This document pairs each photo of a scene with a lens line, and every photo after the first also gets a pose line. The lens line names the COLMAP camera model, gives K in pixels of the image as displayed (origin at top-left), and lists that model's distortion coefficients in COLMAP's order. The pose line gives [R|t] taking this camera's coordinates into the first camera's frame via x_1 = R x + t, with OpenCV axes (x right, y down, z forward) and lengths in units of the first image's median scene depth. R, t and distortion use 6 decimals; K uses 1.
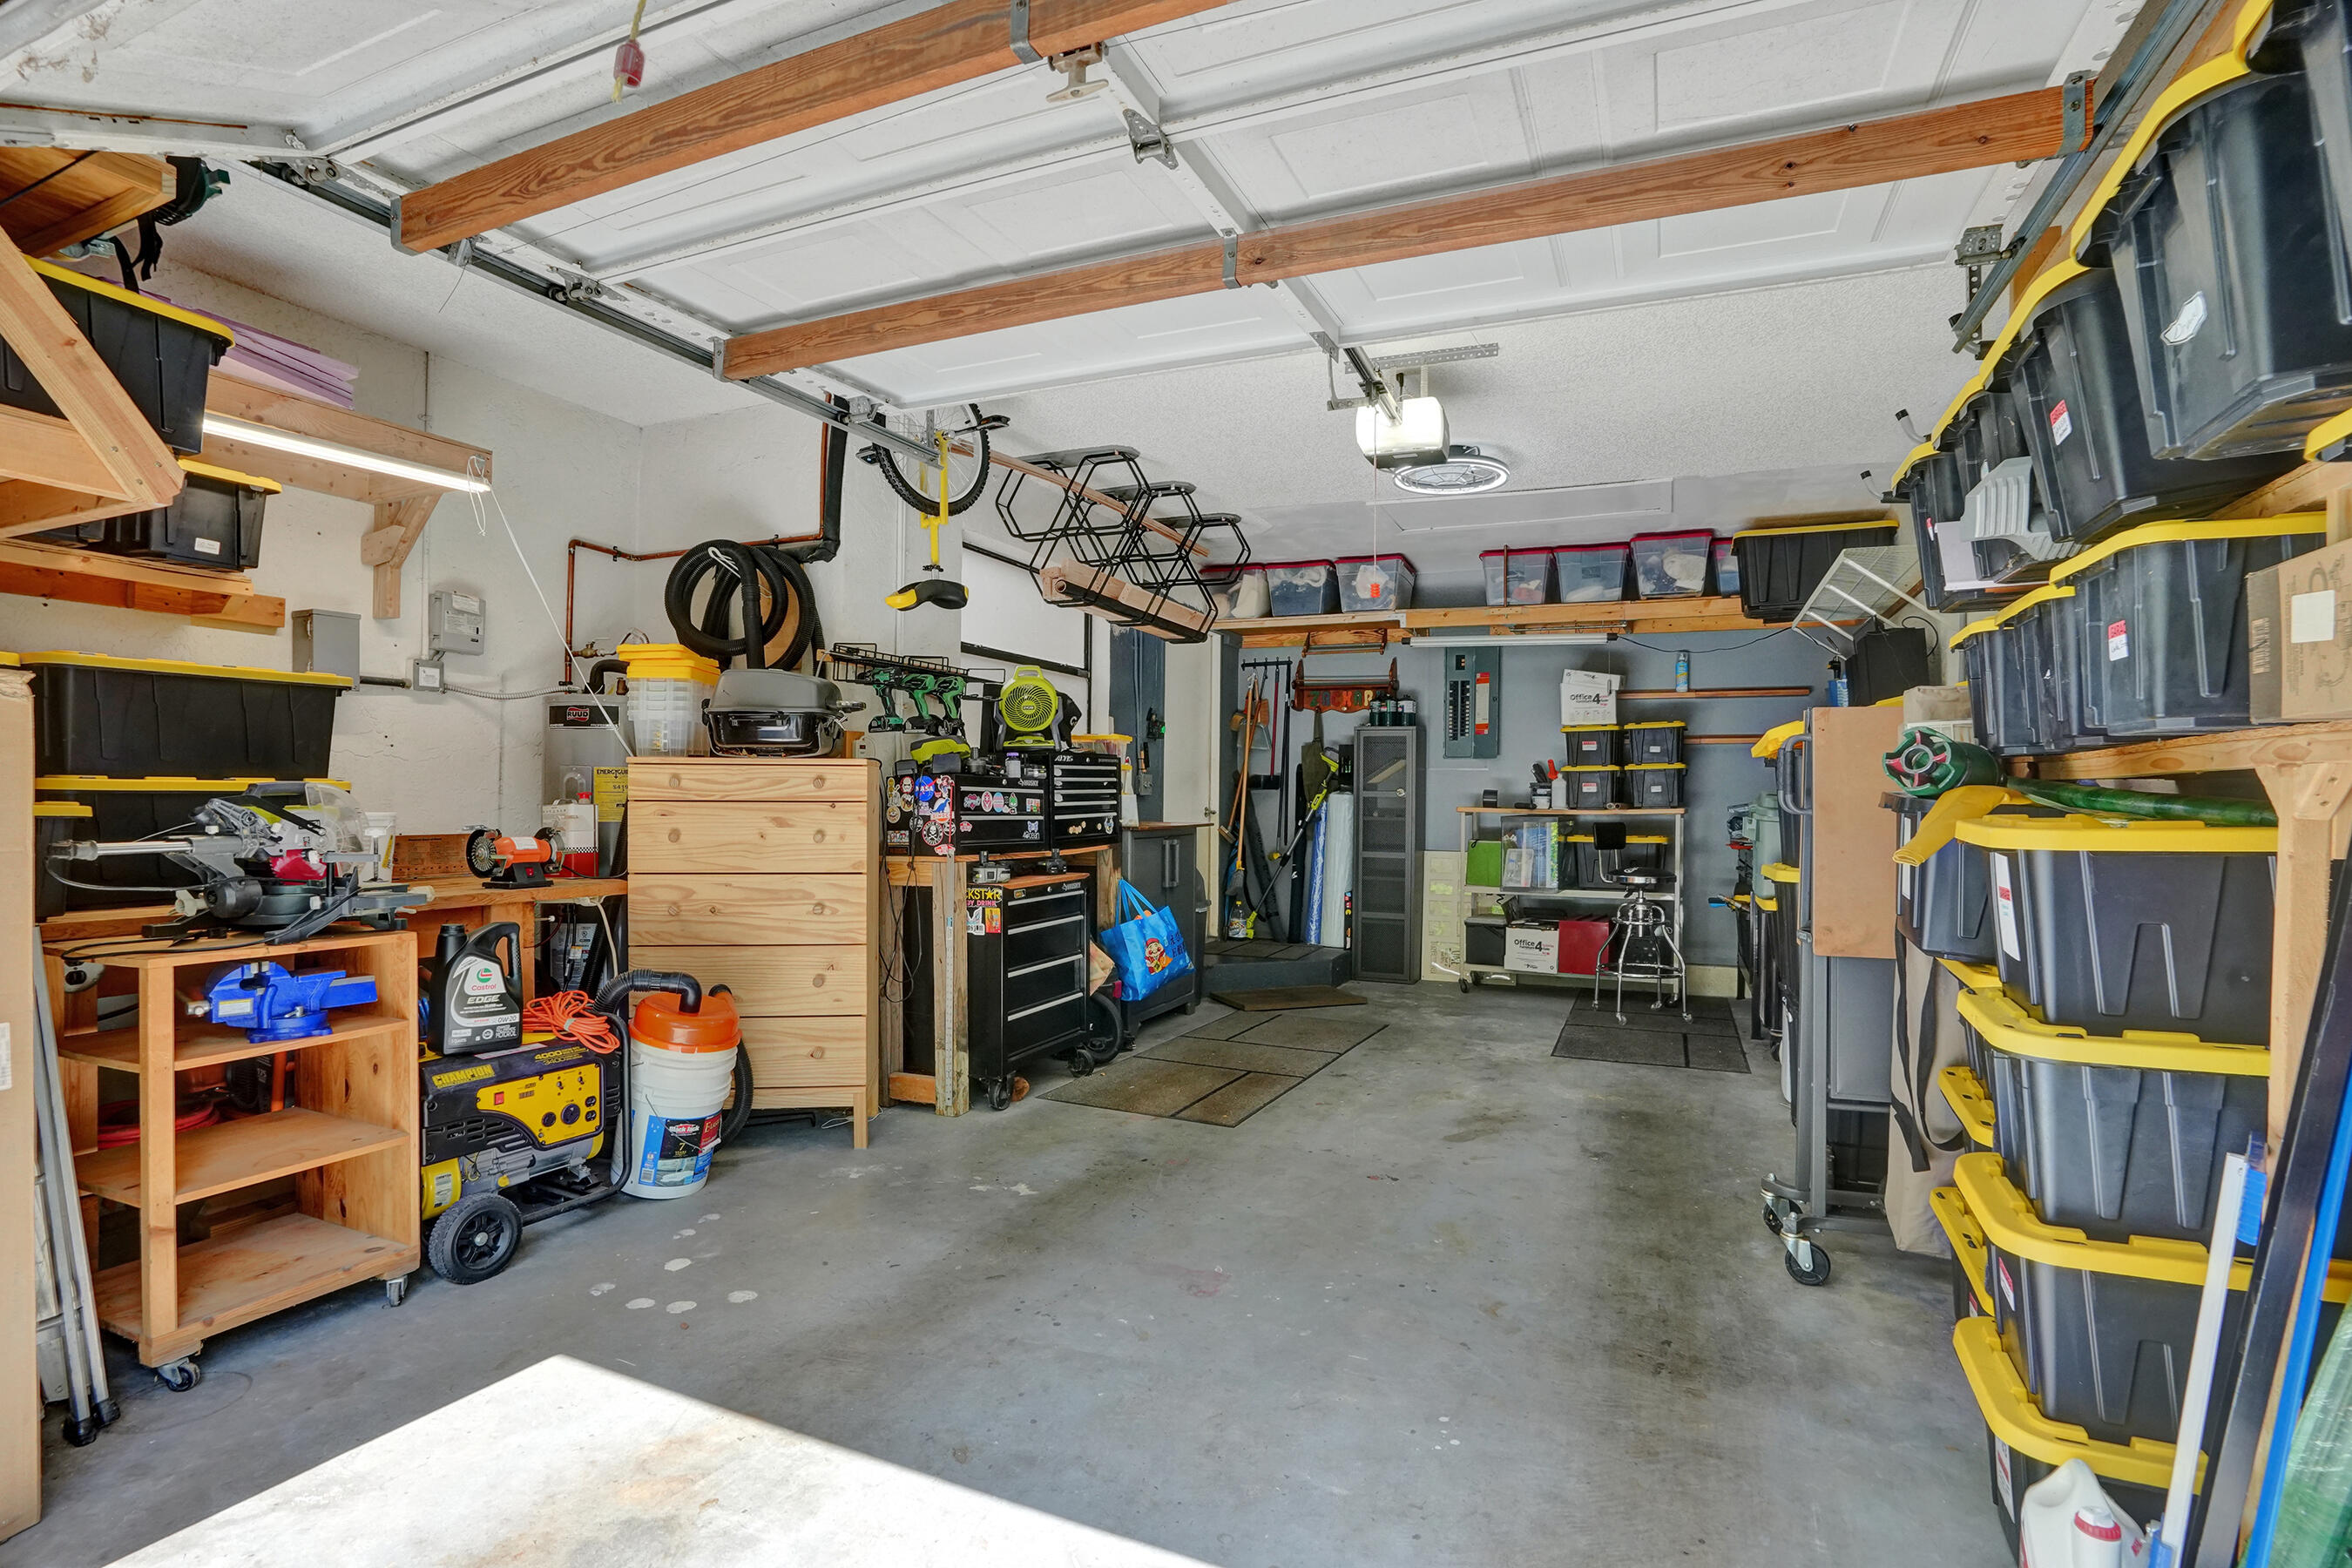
lens RADIAL K [[1137.1, 0, 1172.8], [0, 1137.1, 804.1], [0, 0, 1]] dist [-0.073944, 0.031366]
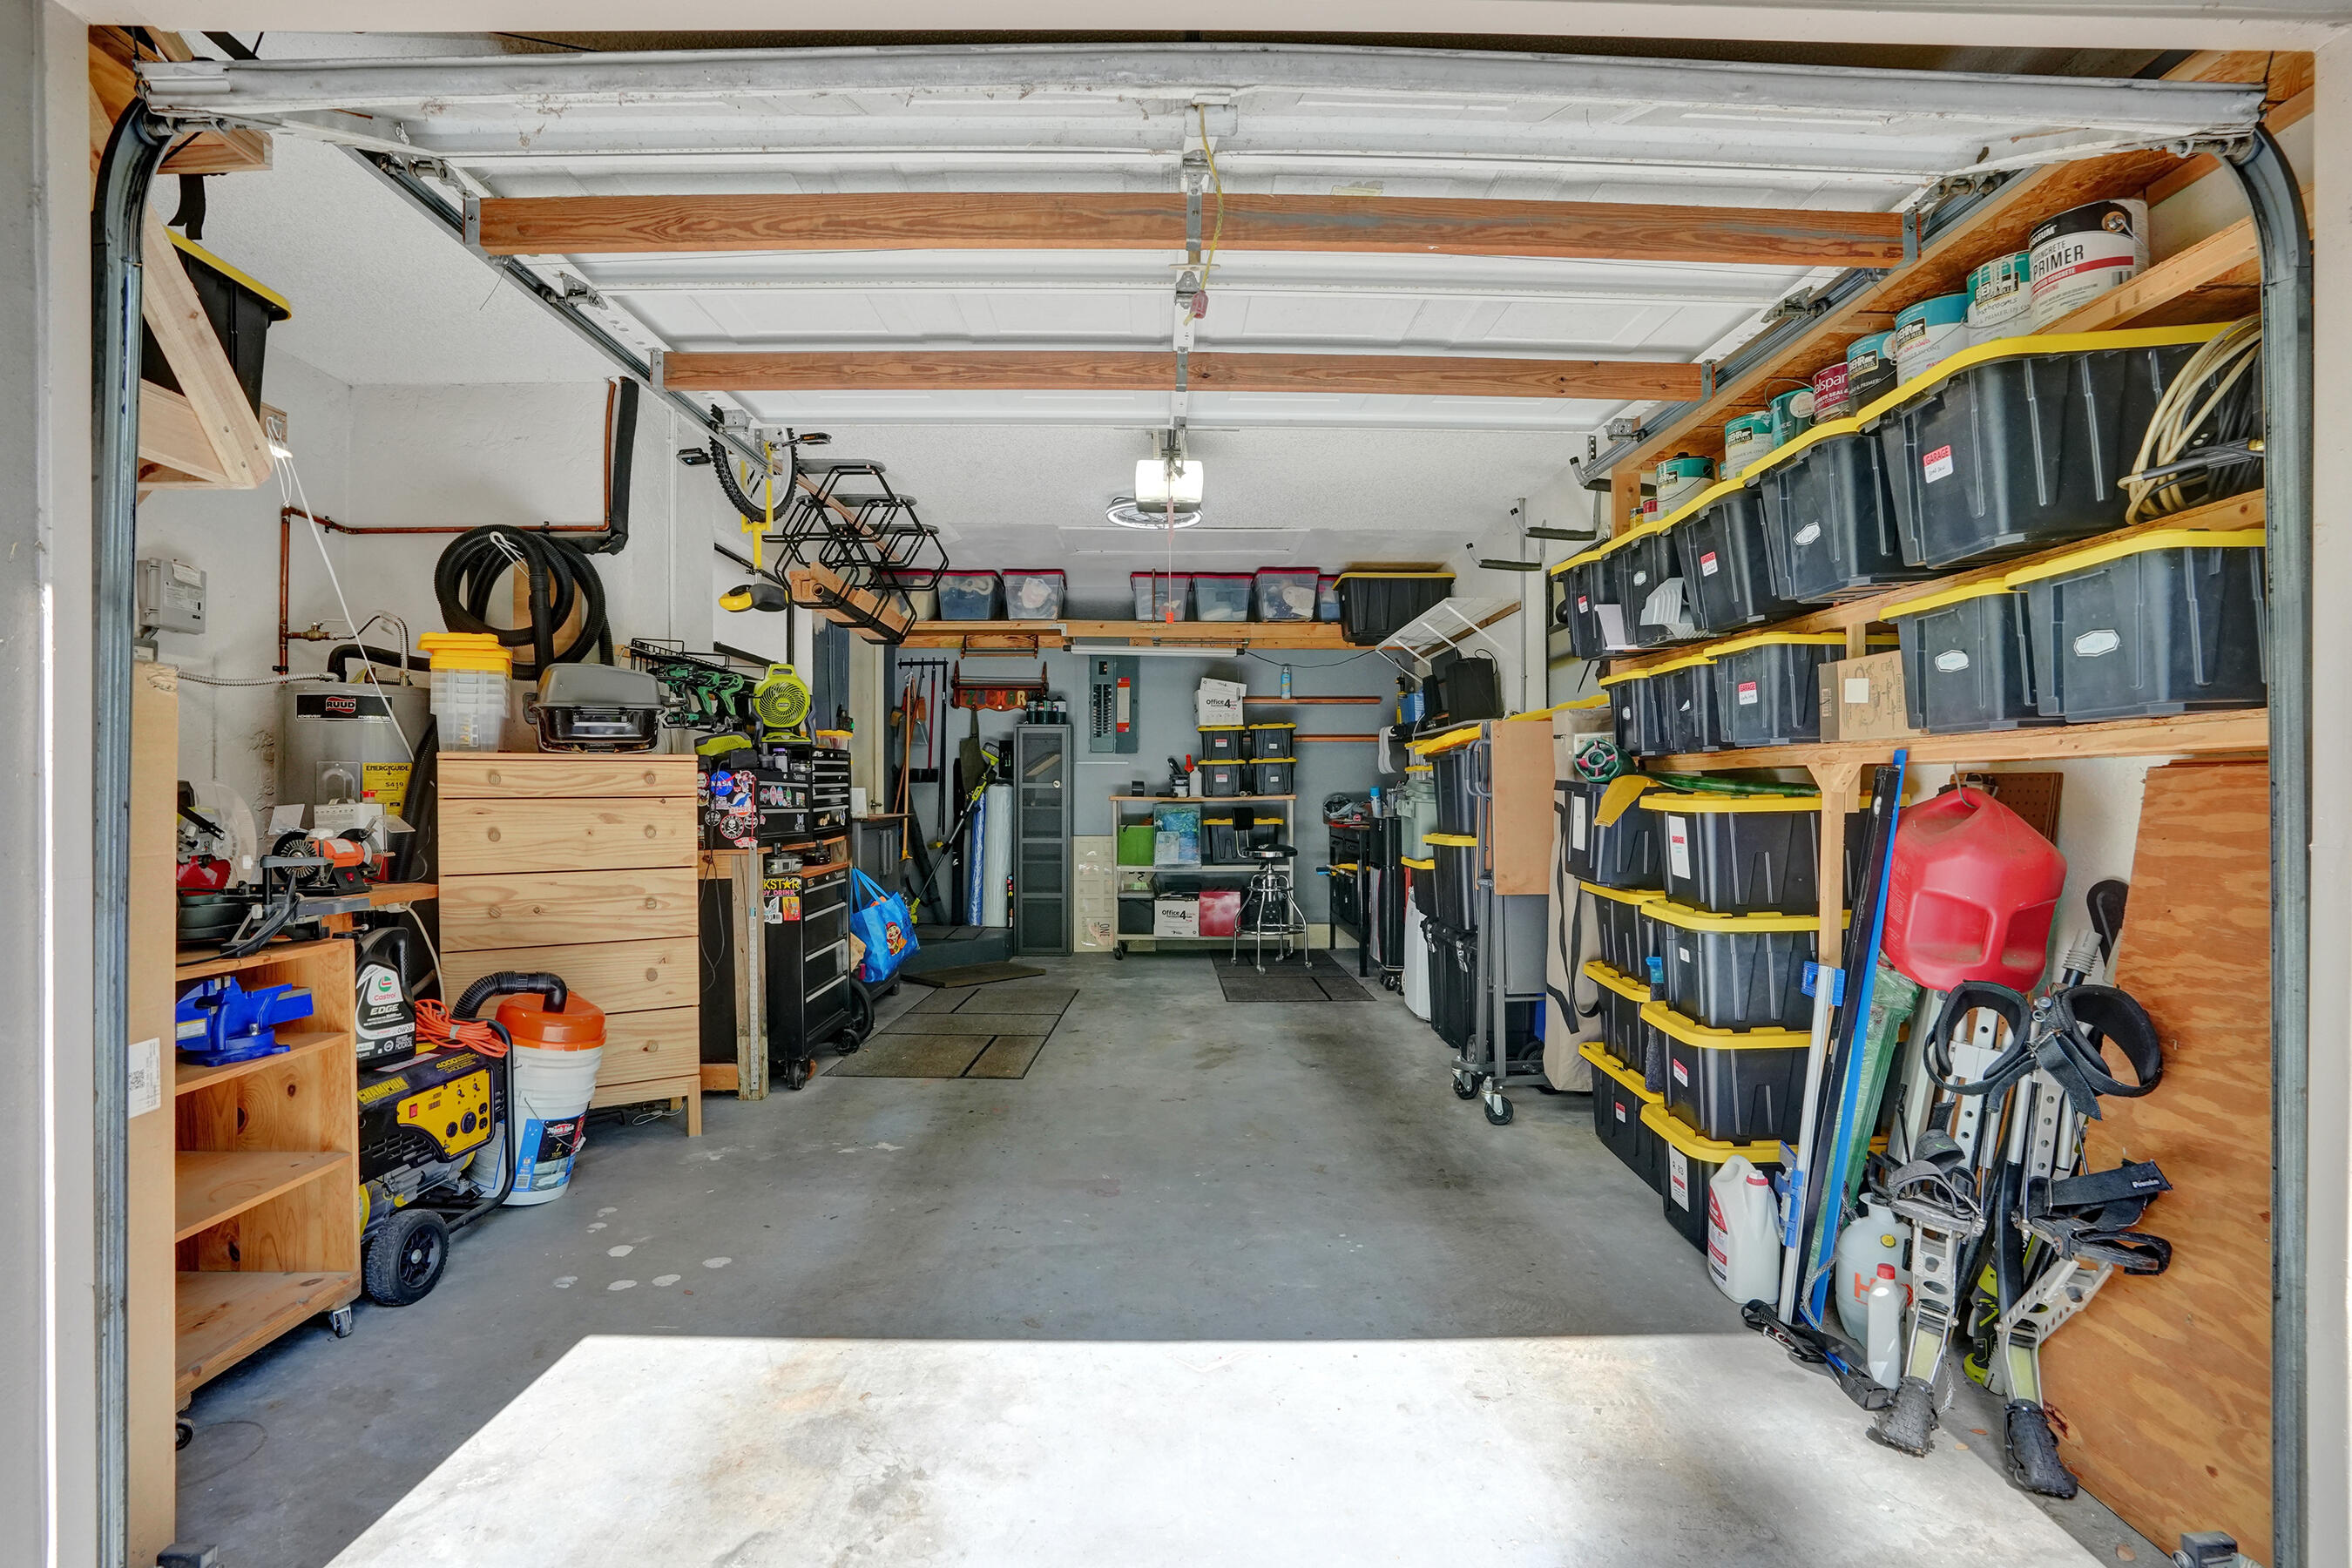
lens RADIAL K [[1137.1, 0, 1172.8], [0, 1137.1, 804.1], [0, 0, 1]] dist [-0.073944, 0.031366]
pose [[0.905943, -0.015662, 0.423110, -0.313950], [0.012855, 0.999872, 0.009489, 0.000532], [-0.423205, -0.003158, 0.906028, -0.104486]]
